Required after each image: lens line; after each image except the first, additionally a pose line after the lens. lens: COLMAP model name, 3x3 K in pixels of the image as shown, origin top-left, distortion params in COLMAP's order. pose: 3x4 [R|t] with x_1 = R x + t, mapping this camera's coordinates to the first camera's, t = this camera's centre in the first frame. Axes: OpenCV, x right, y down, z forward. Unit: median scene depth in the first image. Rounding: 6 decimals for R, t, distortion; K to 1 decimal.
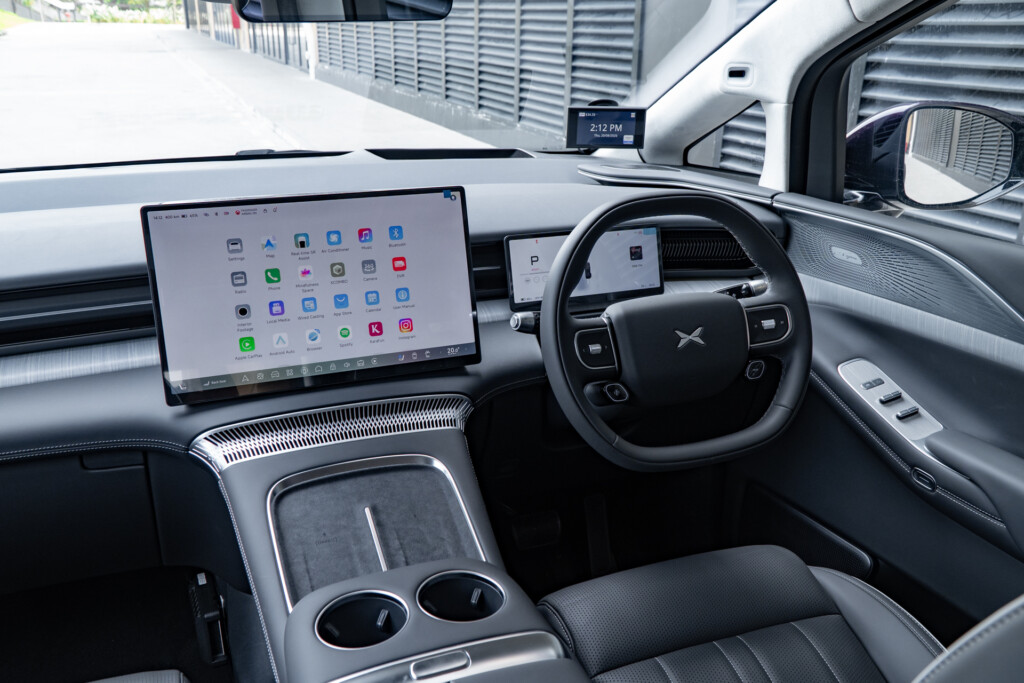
lens RADIAL K [[861.0, 0, 512.0], [0, 861.0, 341.5], [0, 0, 1]] dist [0.004301, 0.014440]
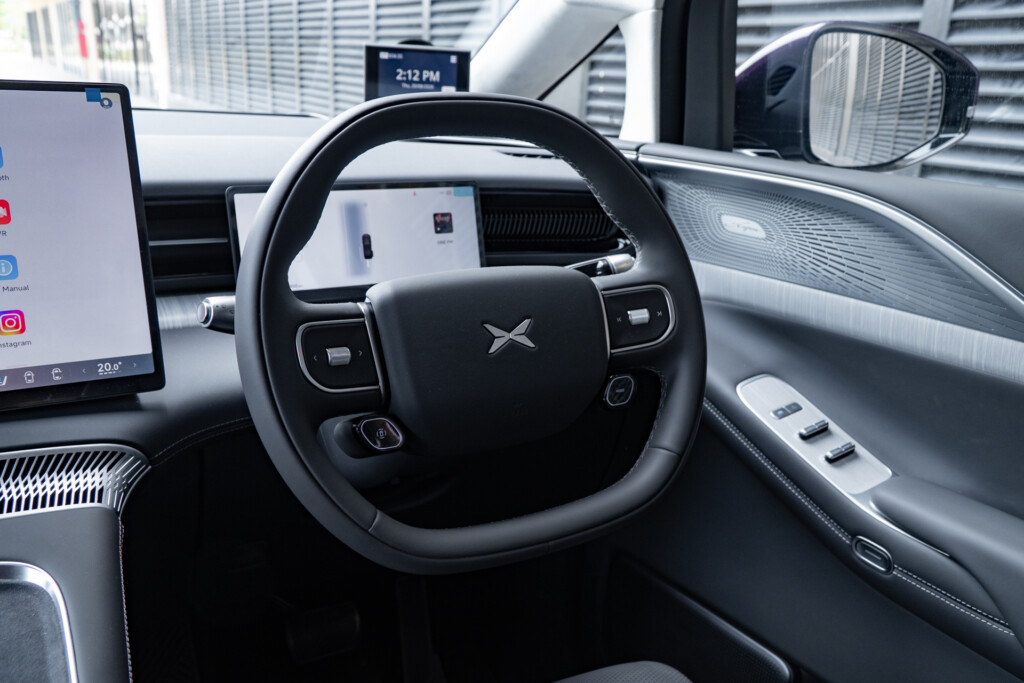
lens RADIAL K [[861.0, 0, 512.0], [0, 861.0, 341.5], [0, 0, 1]] dist [0.004301, 0.014440]
pose [[0.988551, -0.010046, 0.150550, 0.108114], [0.017010, 0.998840, -0.045039, 0.022912], [-0.149923, 0.047084, 0.987576, 0.380611]]
